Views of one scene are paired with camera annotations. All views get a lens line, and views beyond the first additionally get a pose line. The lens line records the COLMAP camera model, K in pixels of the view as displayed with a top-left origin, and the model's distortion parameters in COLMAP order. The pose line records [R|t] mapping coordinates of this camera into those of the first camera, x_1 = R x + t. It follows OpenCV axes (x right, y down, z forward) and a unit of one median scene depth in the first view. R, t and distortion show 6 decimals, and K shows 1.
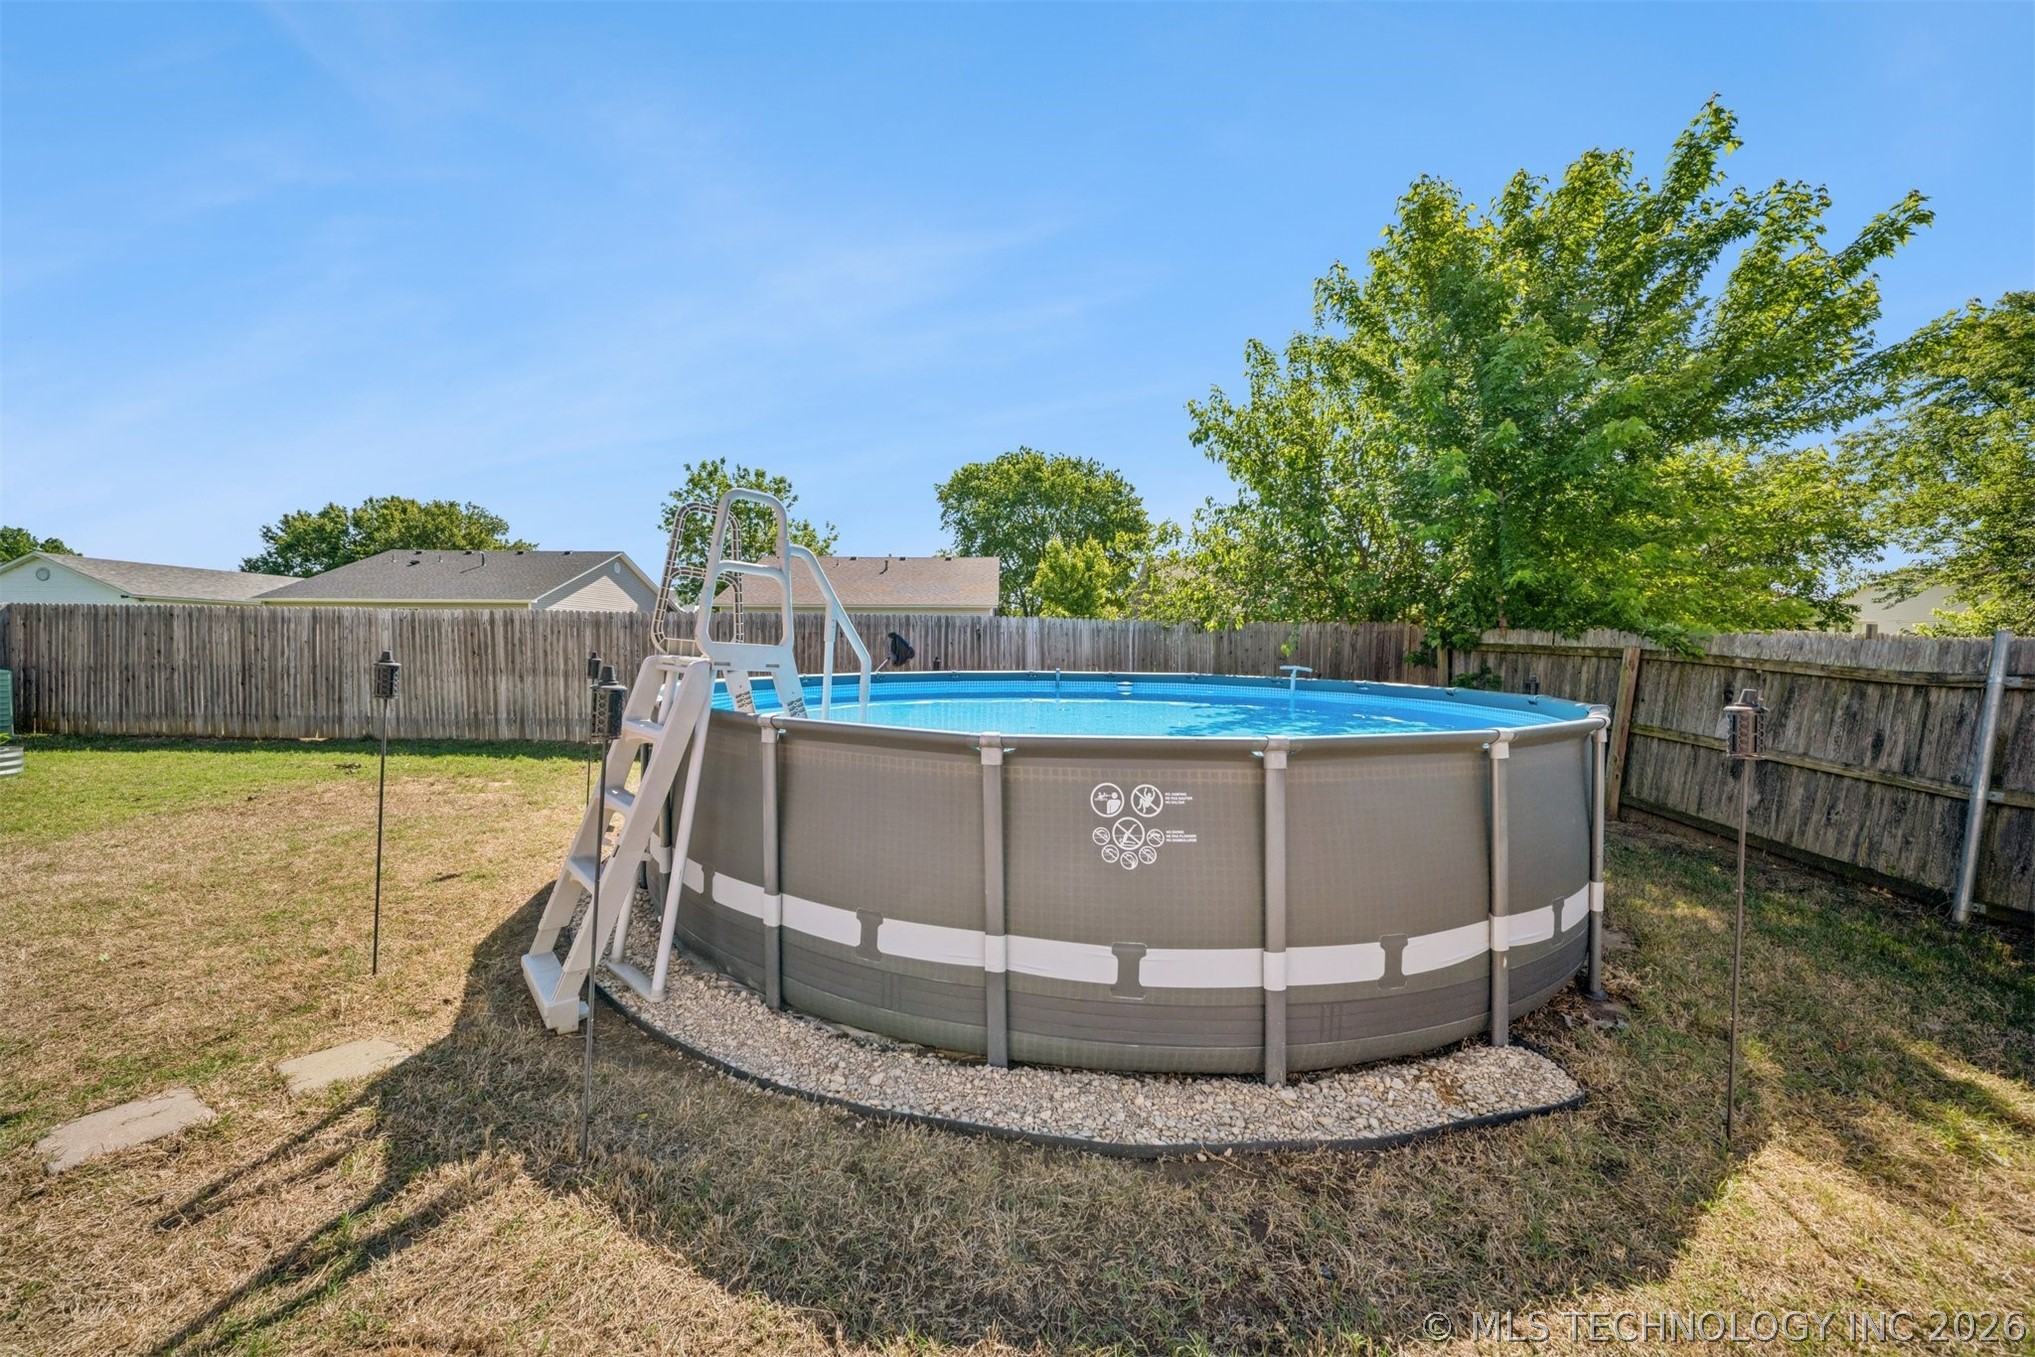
lens RADIAL K [[711.6, 0, 1016.7], [0, 711.6, 660.8], [0, 0, 1]] dist [0.005415, -0.003017]
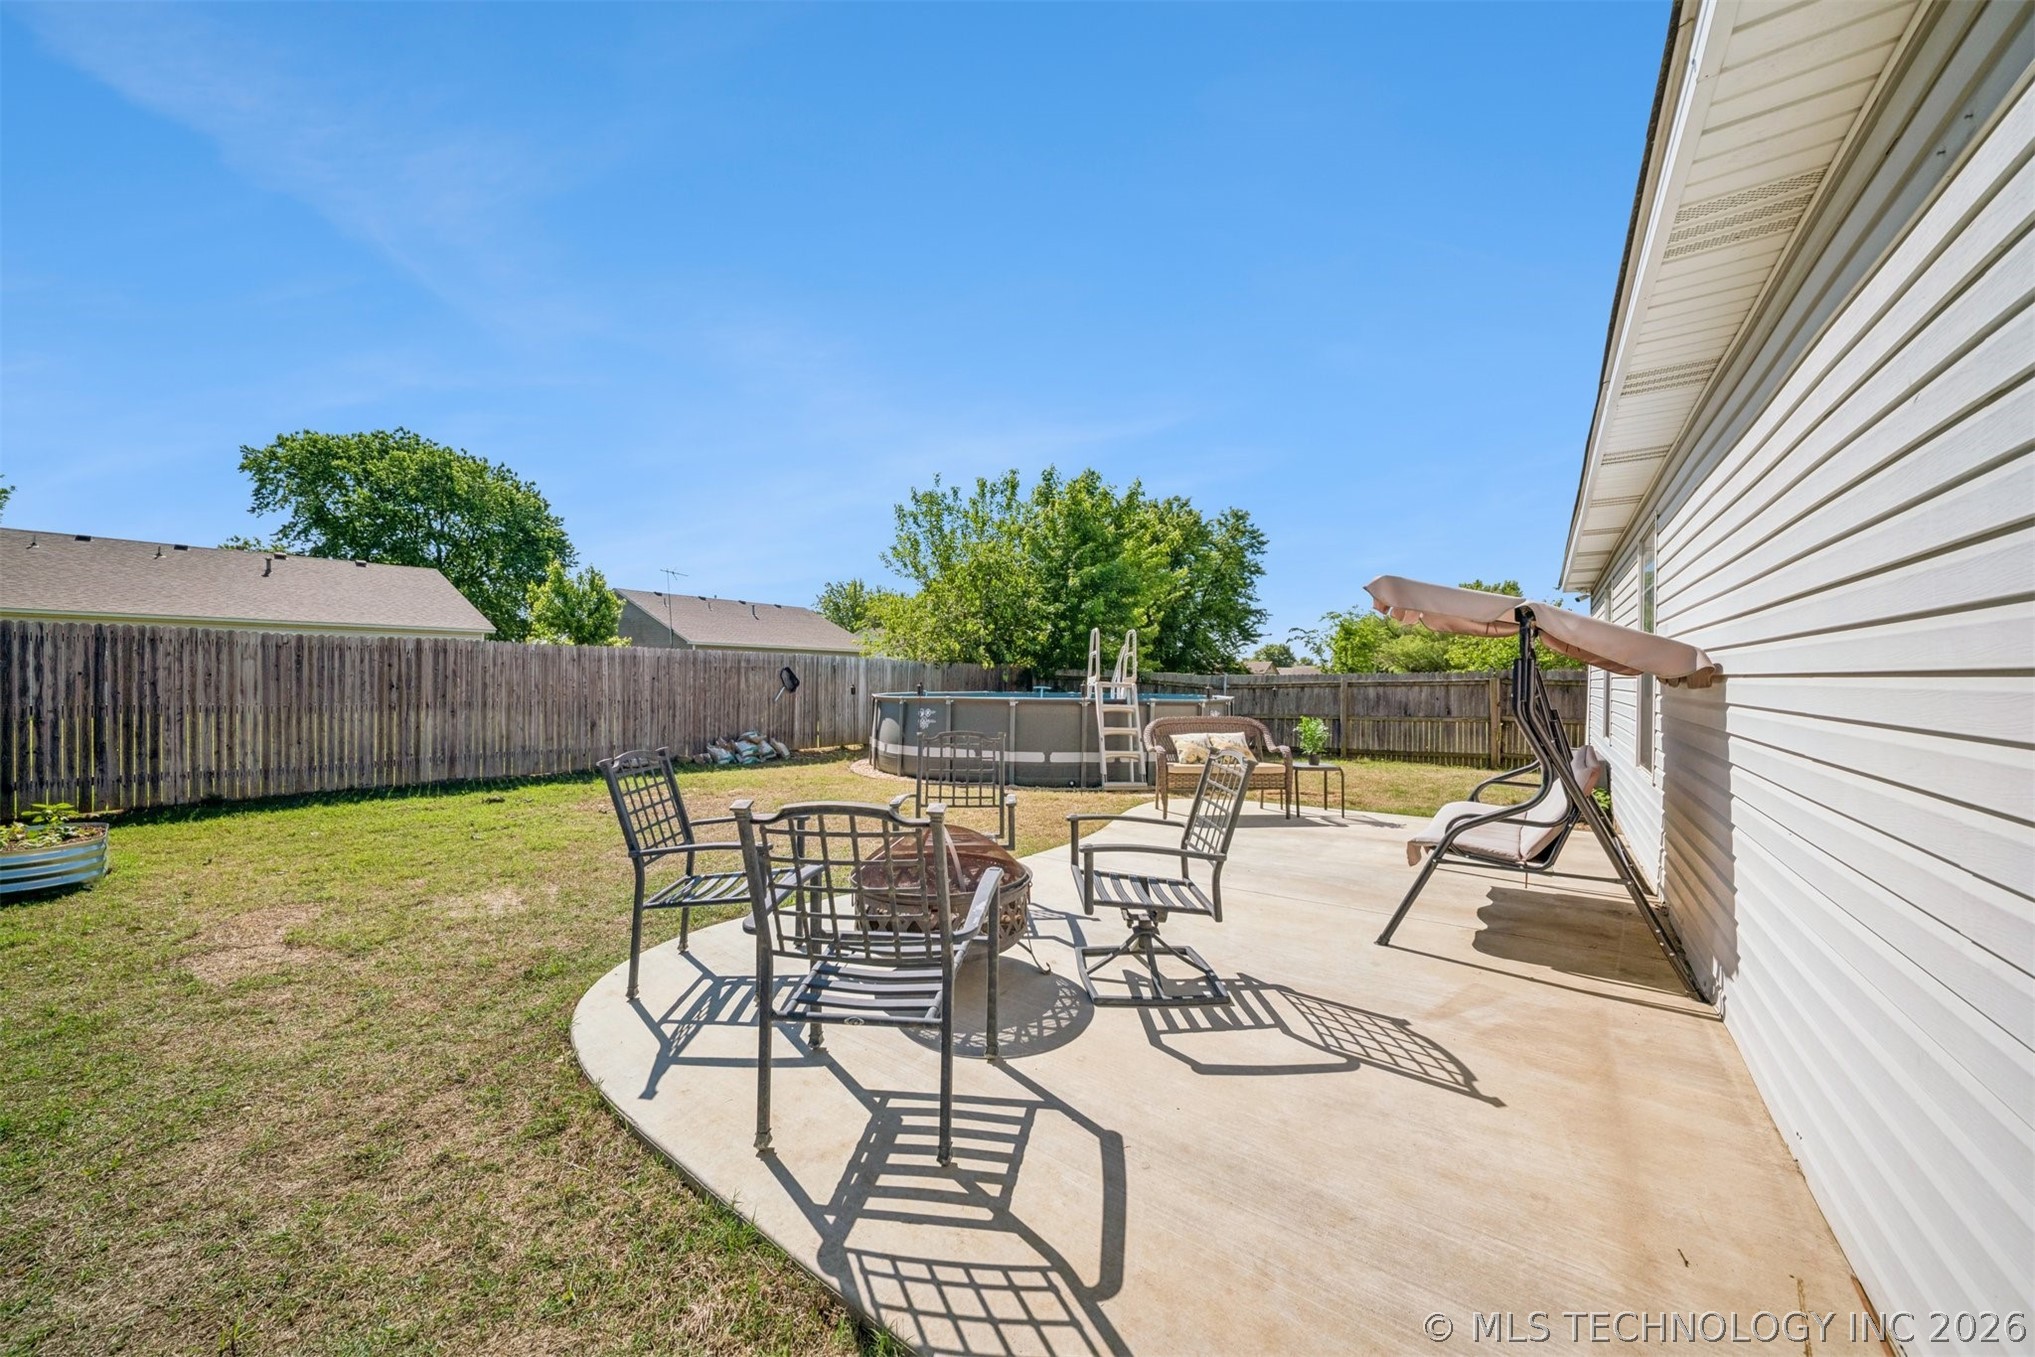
lens RADIAL K [[711.6, 0, 1009.5], [0, 711.6, 683.7], [0, 0, 1]] dist [0.005415, -0.003017]
pose [[0.593411, -0.007361, 0.804866, -1.013168], [0.014305, 0.999897, -0.001402, -0.002028], [-0.804772, 0.012345, 0.593455, -0.127126]]
